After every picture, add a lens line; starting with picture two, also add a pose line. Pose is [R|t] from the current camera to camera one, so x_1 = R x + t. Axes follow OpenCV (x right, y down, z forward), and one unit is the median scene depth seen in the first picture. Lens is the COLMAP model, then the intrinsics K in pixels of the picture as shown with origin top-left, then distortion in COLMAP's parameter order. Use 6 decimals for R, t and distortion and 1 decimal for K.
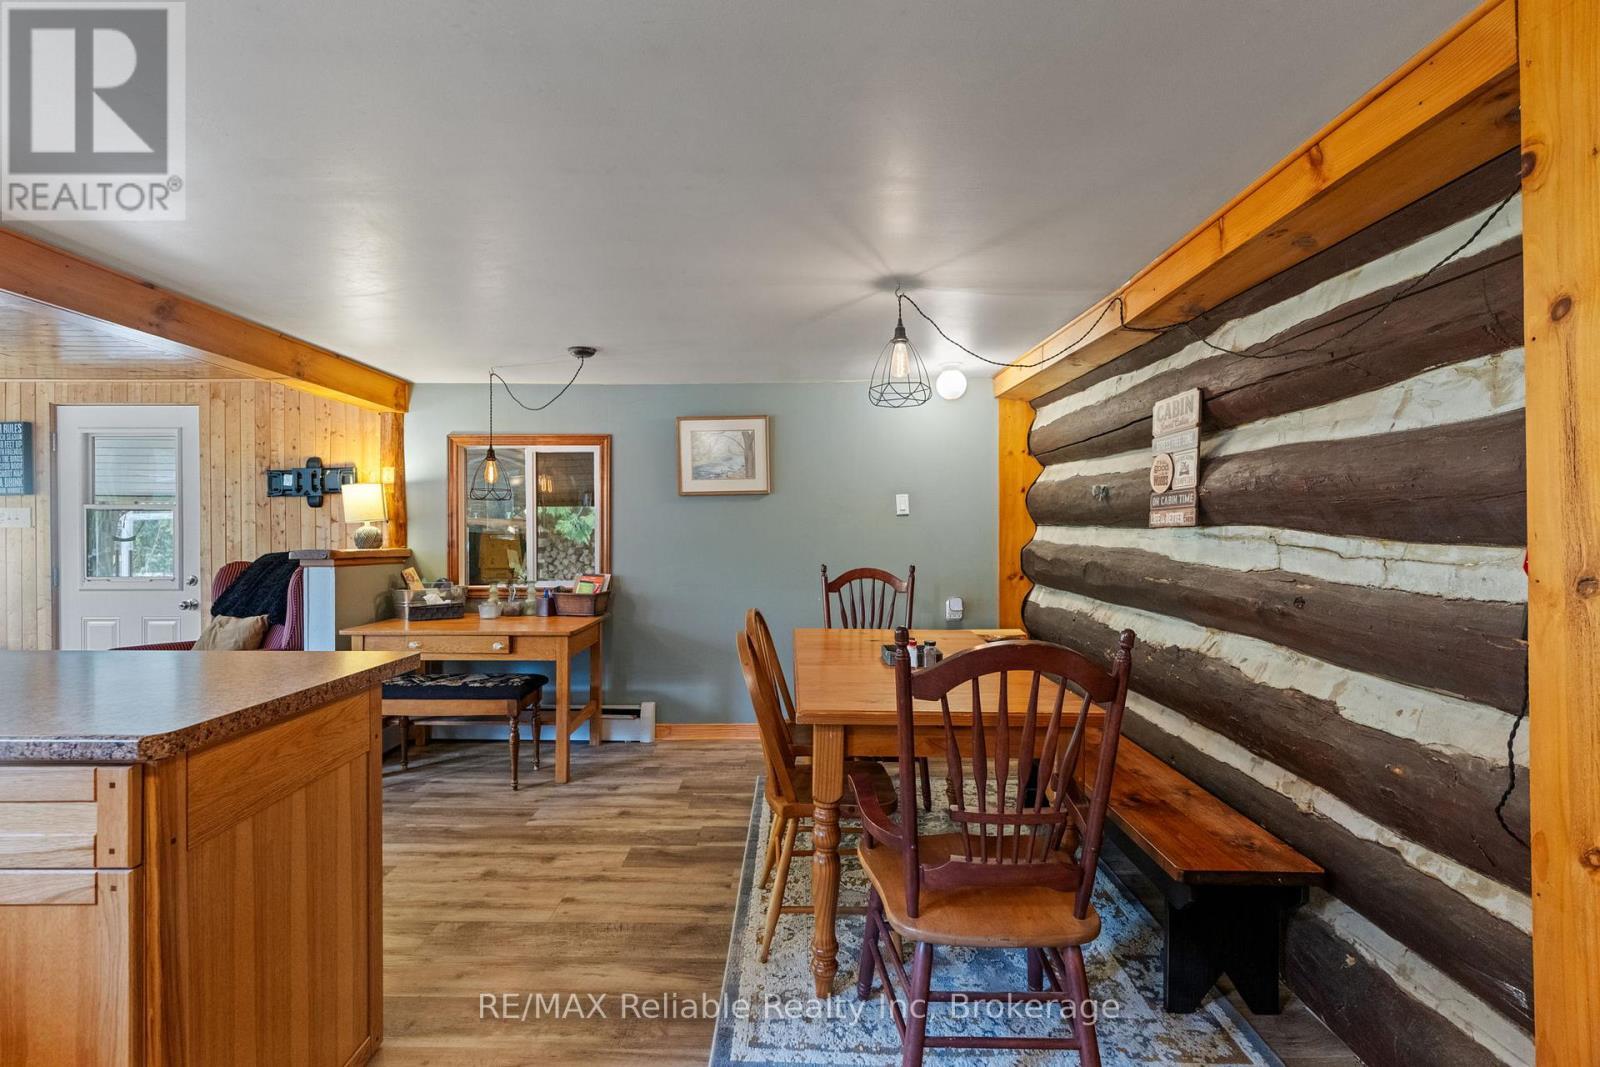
lens RADIAL K [[710.0, 0, 790.8], [0, 710.0, 531.1], [0, 0, 1]] dist [-0.000941, 0.000169]
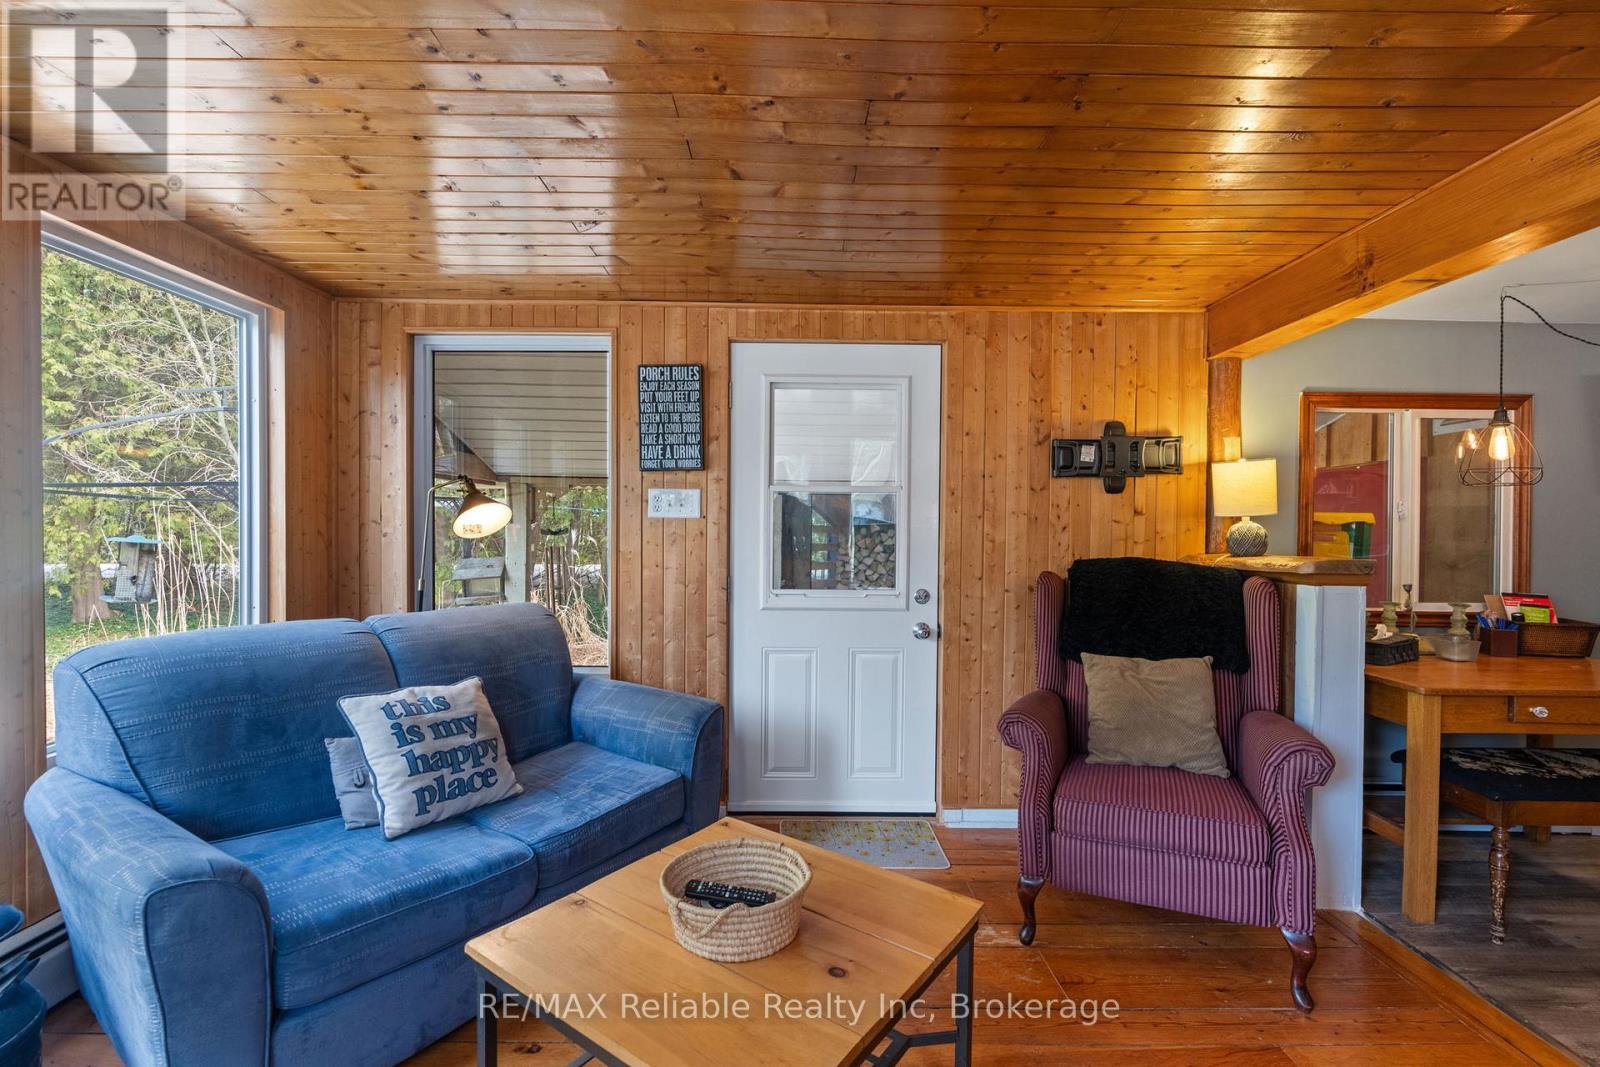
lens RADIAL K [[710.0, 0, 790.8], [0, 710.0, 531.1], [0, 0, 1]] dist [-0.000941, 0.000169]
pose [[0.999904, 0.011329, 0.007941, -1.007000], [-0.011395, 0.999901, 0.008294, 0.001342], [-0.007847, -0.008383, 0.999934, 0.310583]]
